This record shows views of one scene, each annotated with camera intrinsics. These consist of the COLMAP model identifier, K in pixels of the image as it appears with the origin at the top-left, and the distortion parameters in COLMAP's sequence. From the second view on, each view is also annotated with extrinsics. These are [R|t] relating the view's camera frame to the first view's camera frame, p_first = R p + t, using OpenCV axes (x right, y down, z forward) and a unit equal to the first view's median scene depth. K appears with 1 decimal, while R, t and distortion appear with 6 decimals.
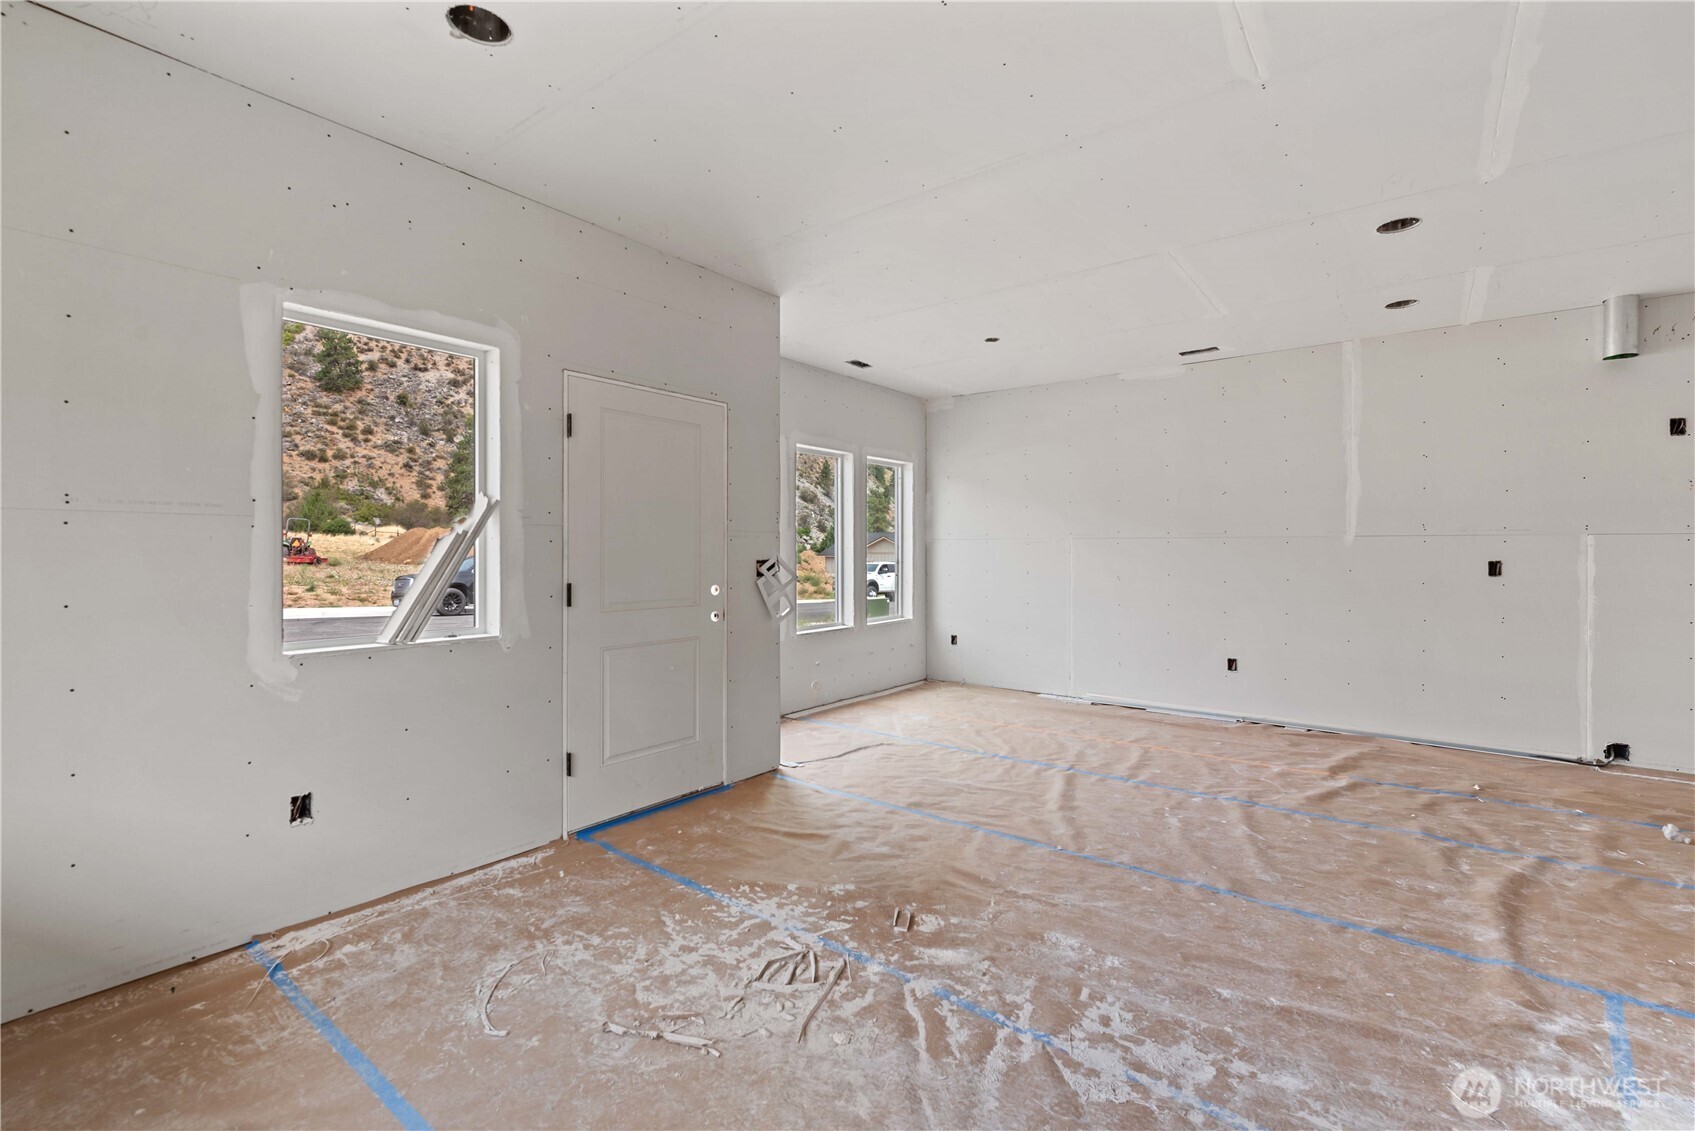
lens RADIAL K [[737.2, 0, 868.0], [0, 737.2, 551.7], [0, 0, 1]] dist [0.001961, -0.000131]
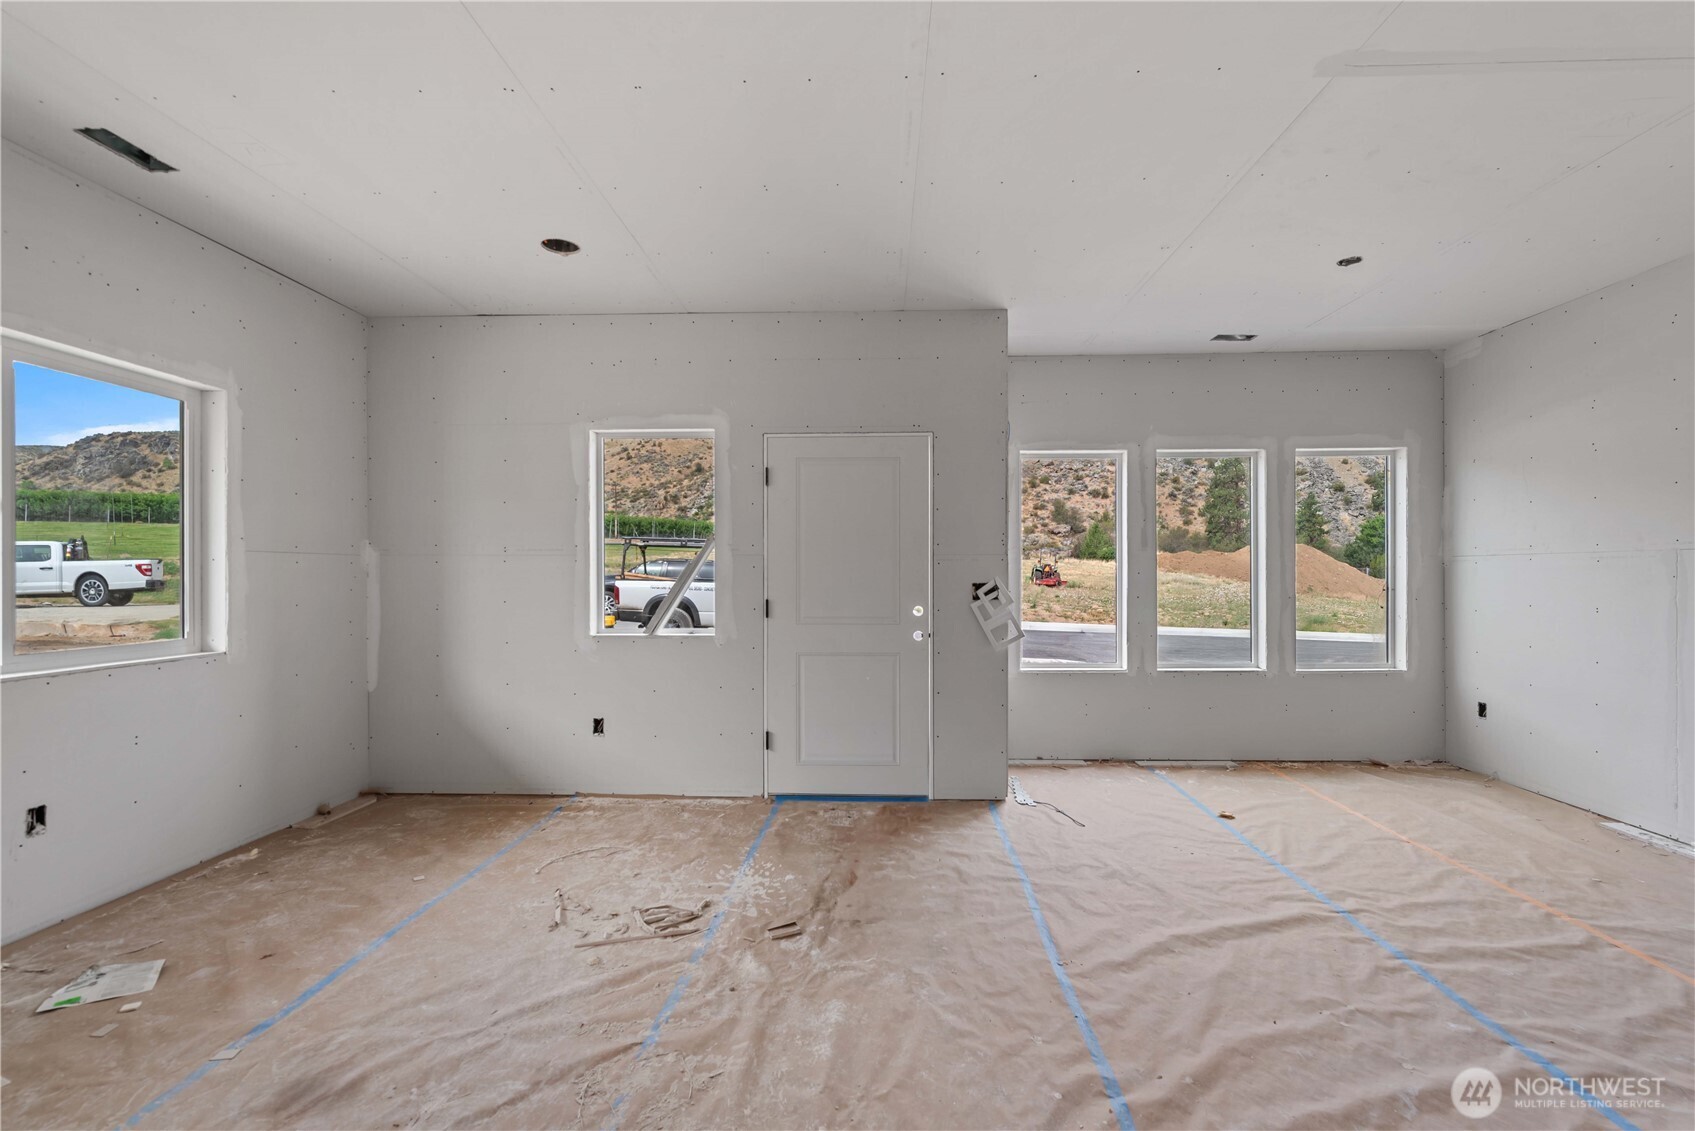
lens RADIAL K [[753.1, 0, 861.8], [0, 753.1, 575.6], [0, 0, 1]] dist [0.000662, -0.000107]
pose [[0.578285, -0.001379, -0.815834, 0.727399], [0.001562, 0.999999, -0.000583, 0.001643], [0.815834, -0.000937, 0.578286, 0.357718]]
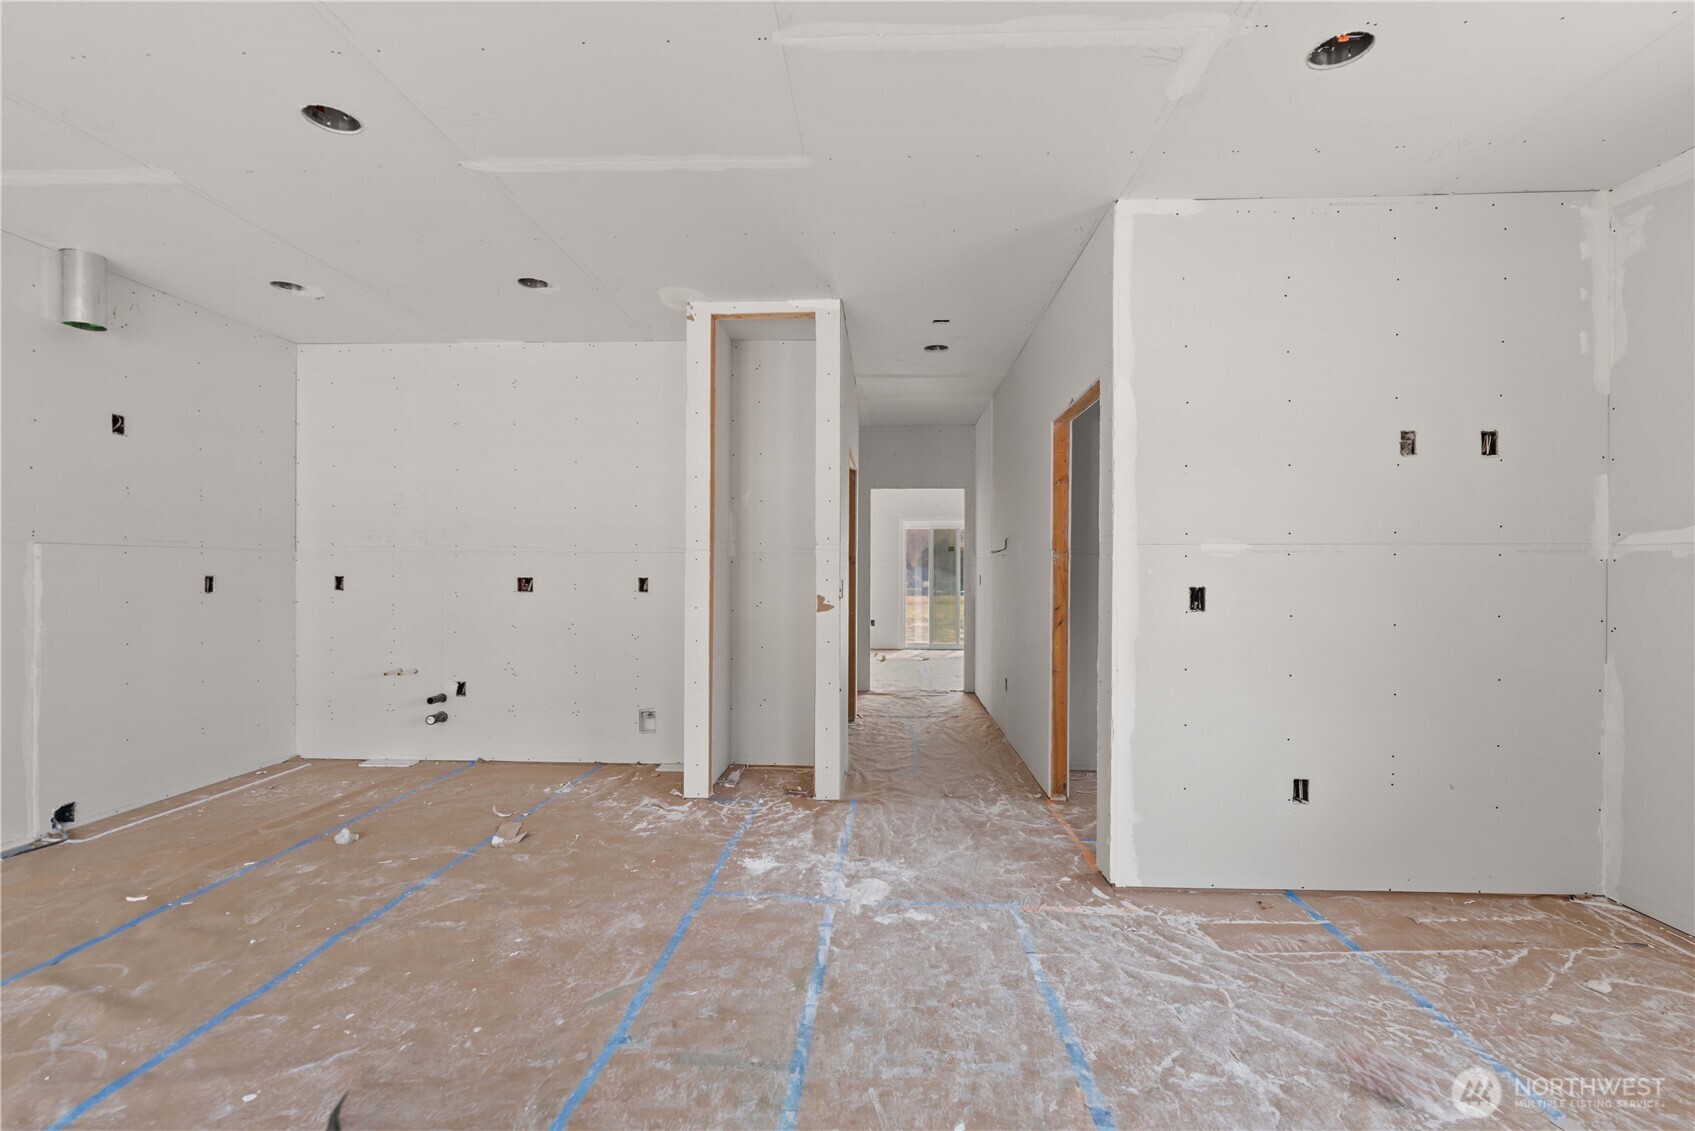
lens RADIAL K [[753.2, 0, 851.7], [0, 753.2, 571.9], [0, 0, 1]] dist [0.001170, -0.000329]
pose [[-0.561625, -0.007208, 0.827360, -0.183741], [-0.003358, 0.999974, 0.006432, -0.001672], [-0.827385, 0.000834, -0.561635, 0.979527]]
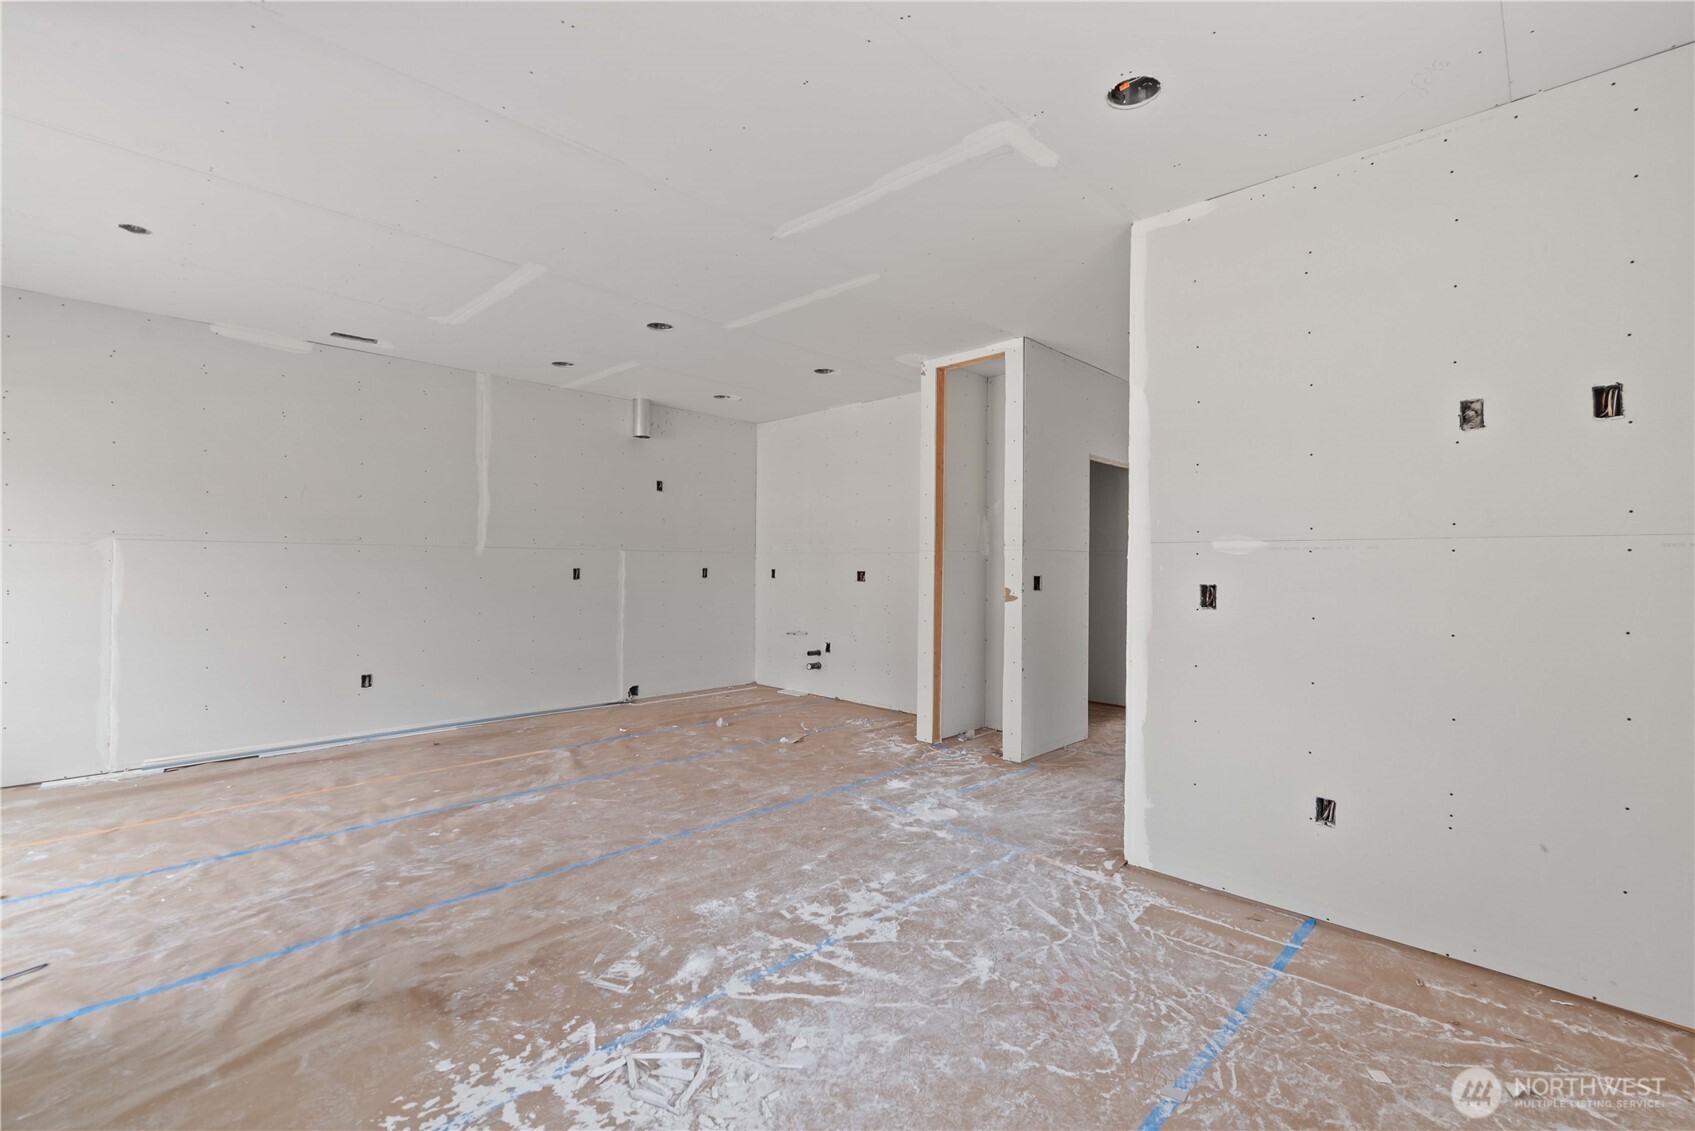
lens RADIAL K [[734.8, 0, 850.7], [0, 734.8, 561.3], [0, 0, 1]] dist [0.000787, 0.000159]
pose [[0.131454, 0.002712, 0.991319, -0.588206], [-0.007359, 0.999971, -0.001760, -0.002433], [-0.991295, -0.007064, 0.131470, 0.454487]]
